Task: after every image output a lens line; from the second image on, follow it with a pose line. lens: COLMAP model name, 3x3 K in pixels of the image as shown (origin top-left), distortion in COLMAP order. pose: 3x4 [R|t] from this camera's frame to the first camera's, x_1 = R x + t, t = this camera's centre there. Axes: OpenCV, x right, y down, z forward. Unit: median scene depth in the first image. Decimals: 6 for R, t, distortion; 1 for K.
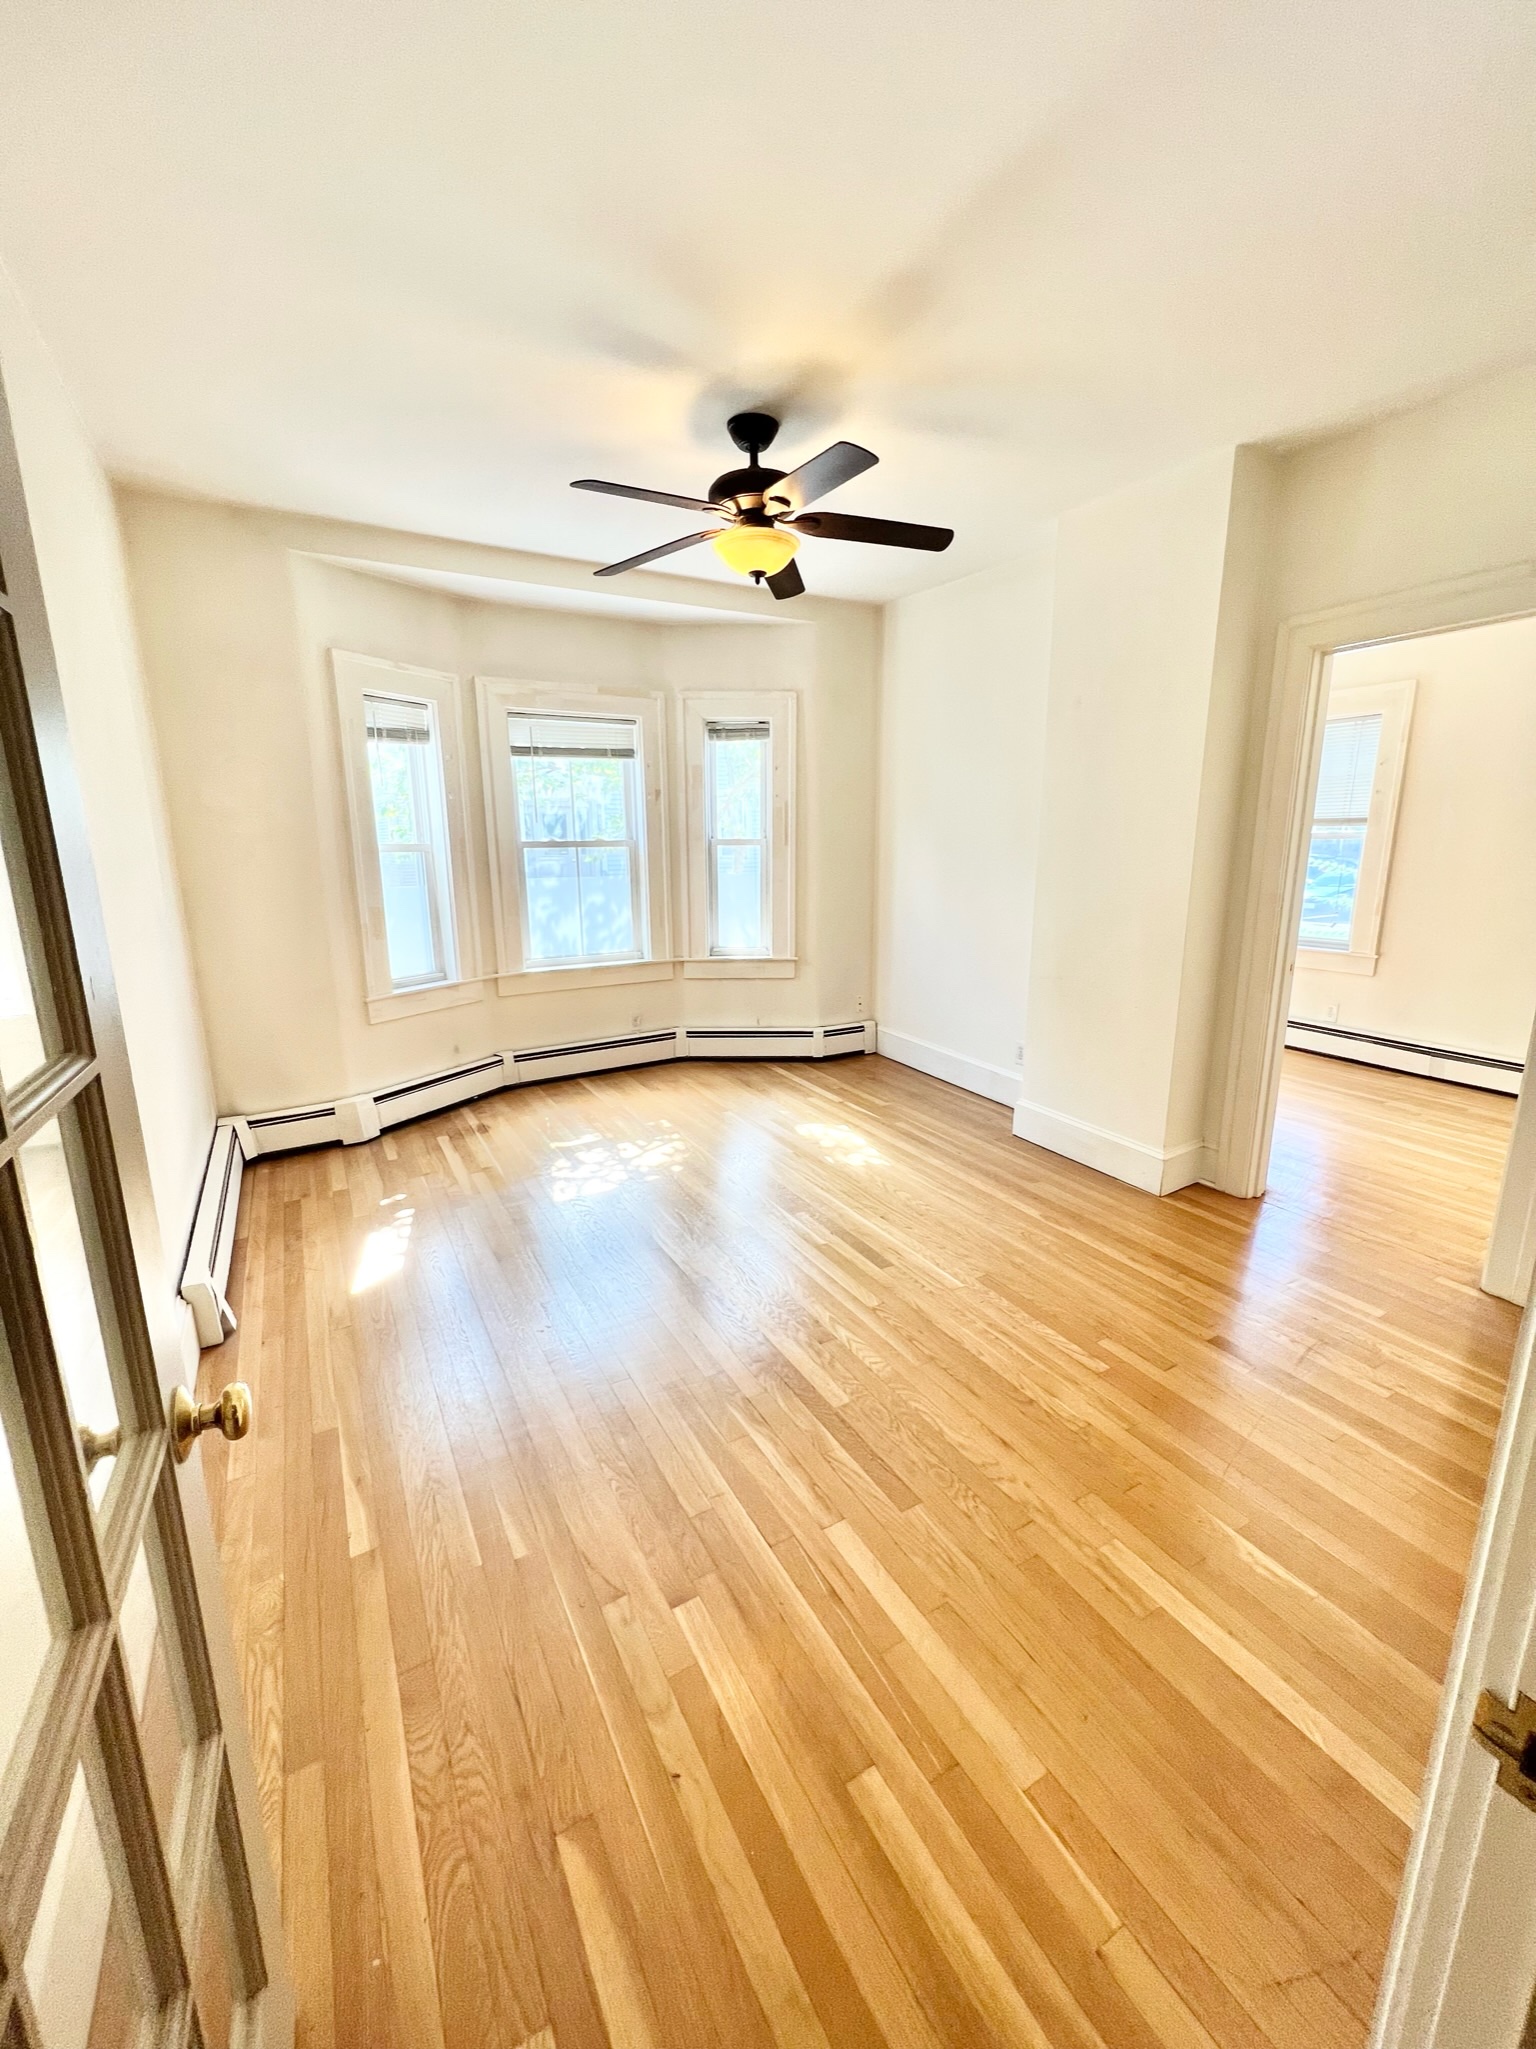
lens RADIAL K [[824.1, 0, 768.0], [0, 824.1, 1024.5], [0, 0, 1]] dist [-0.004441, 0.000147]
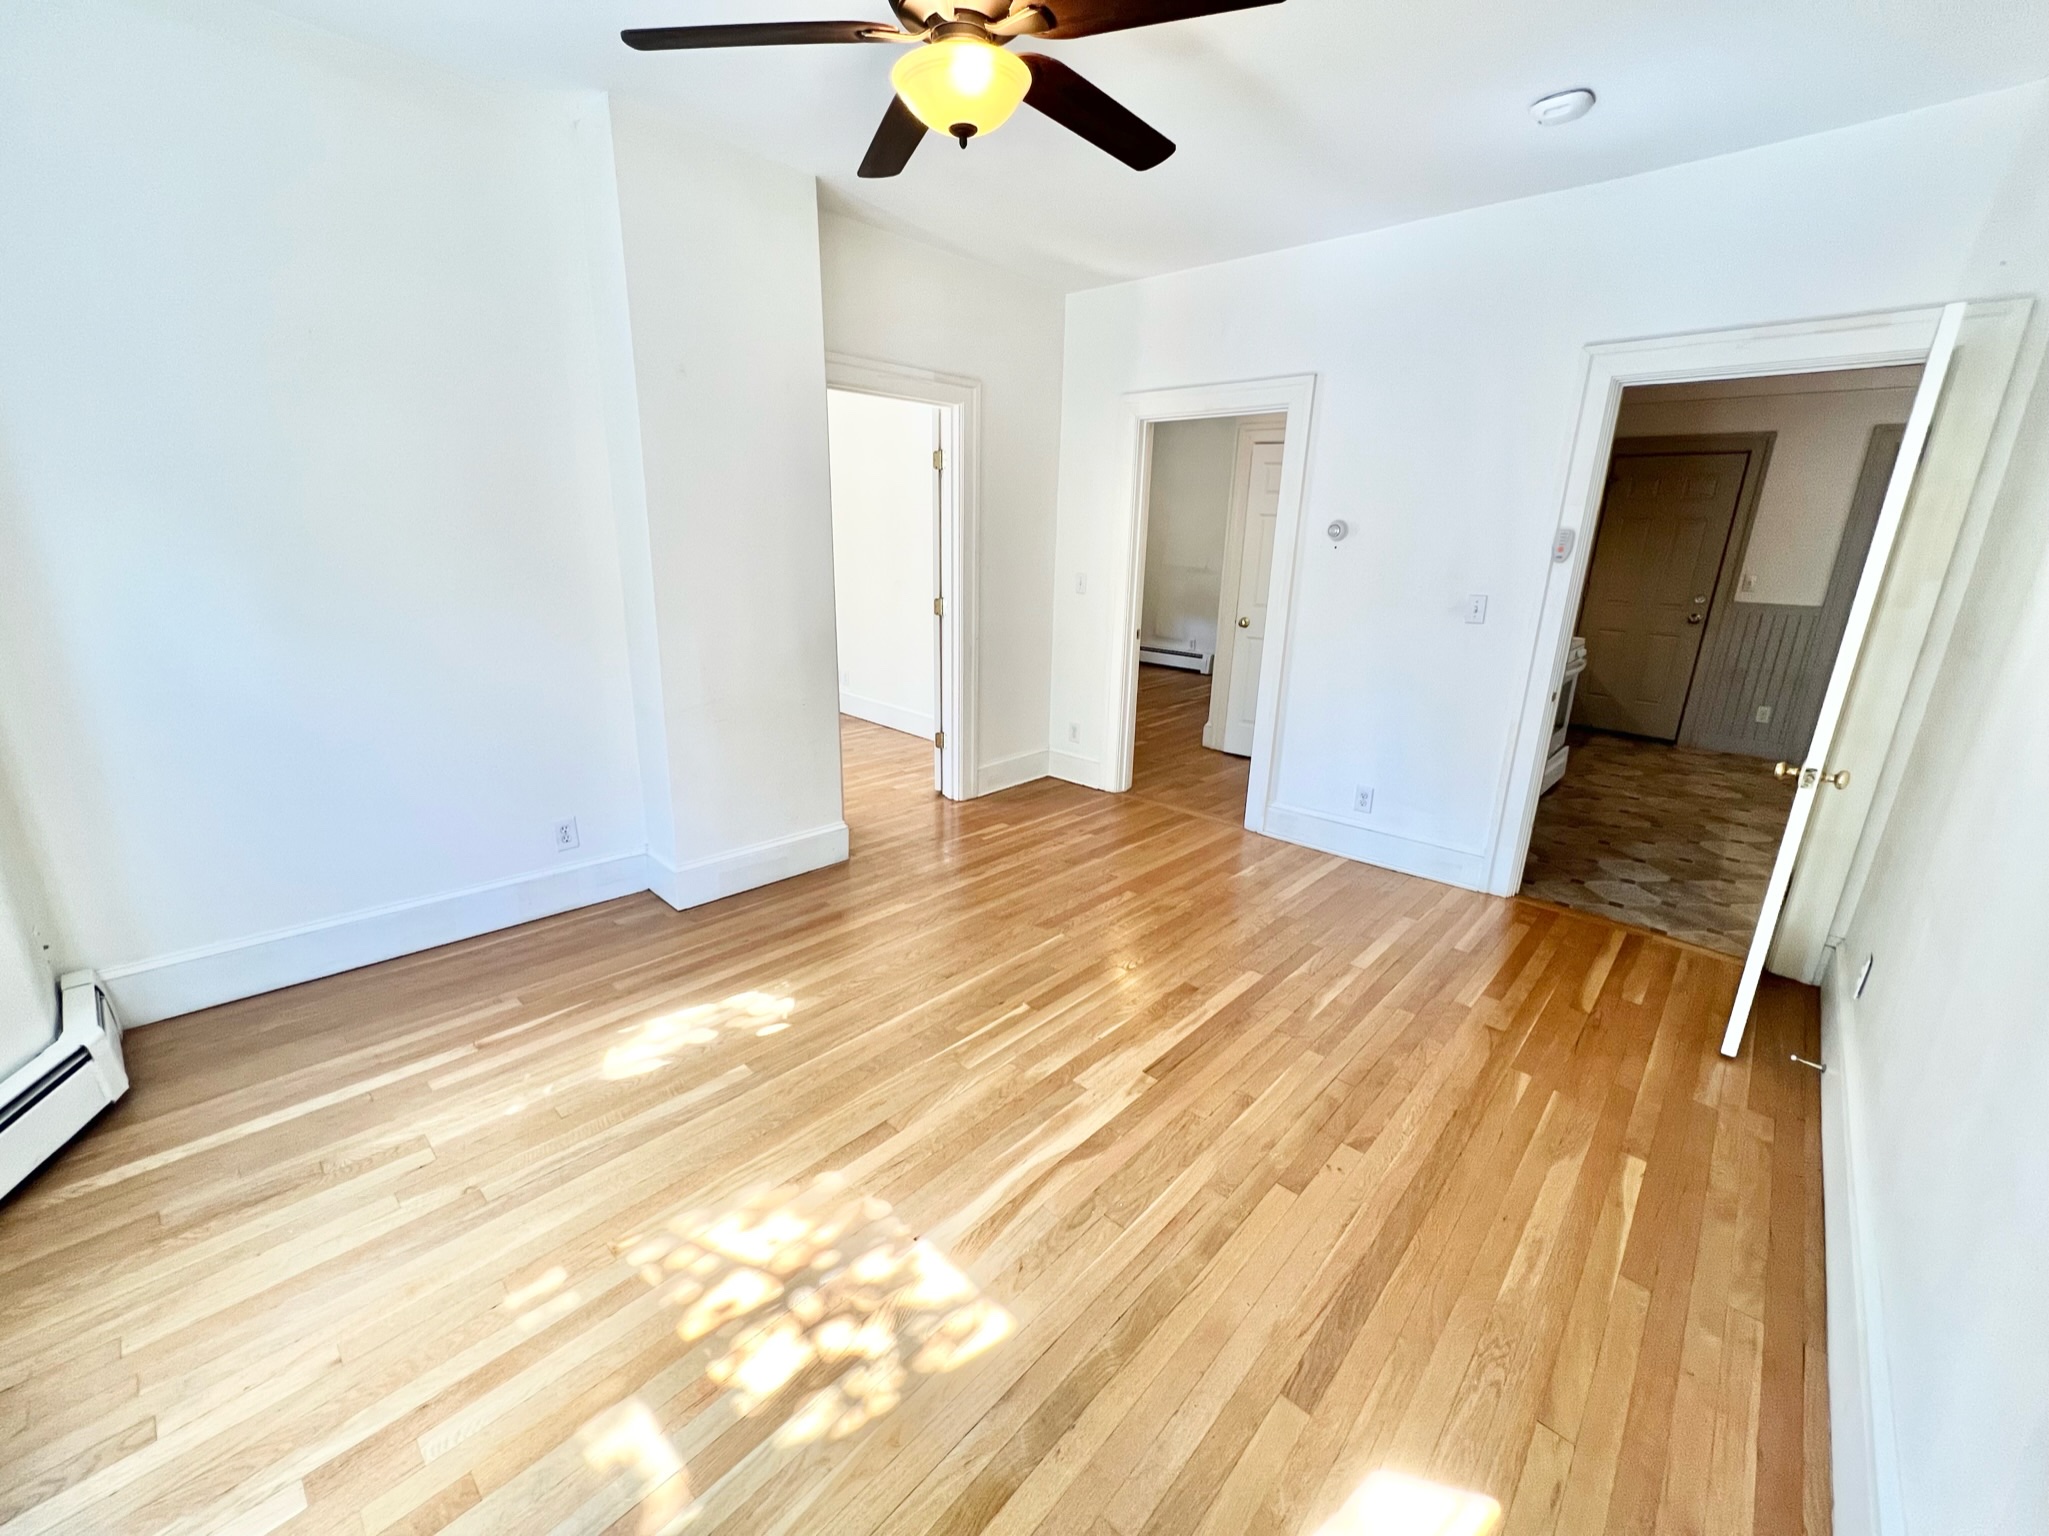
lens RADIAL K [[810.6, 0, 1024.5], [0, 810.6, 768.0], [0, 0, 1]] dist [-0.007279, 0.000404]
pose [[-0.296546, -0.268682, 0.916444, -0.564350], [0.191211, 0.923475, 0.332615, -0.224230], [-0.935681, 0.273870, -0.222478, 0.948541]]
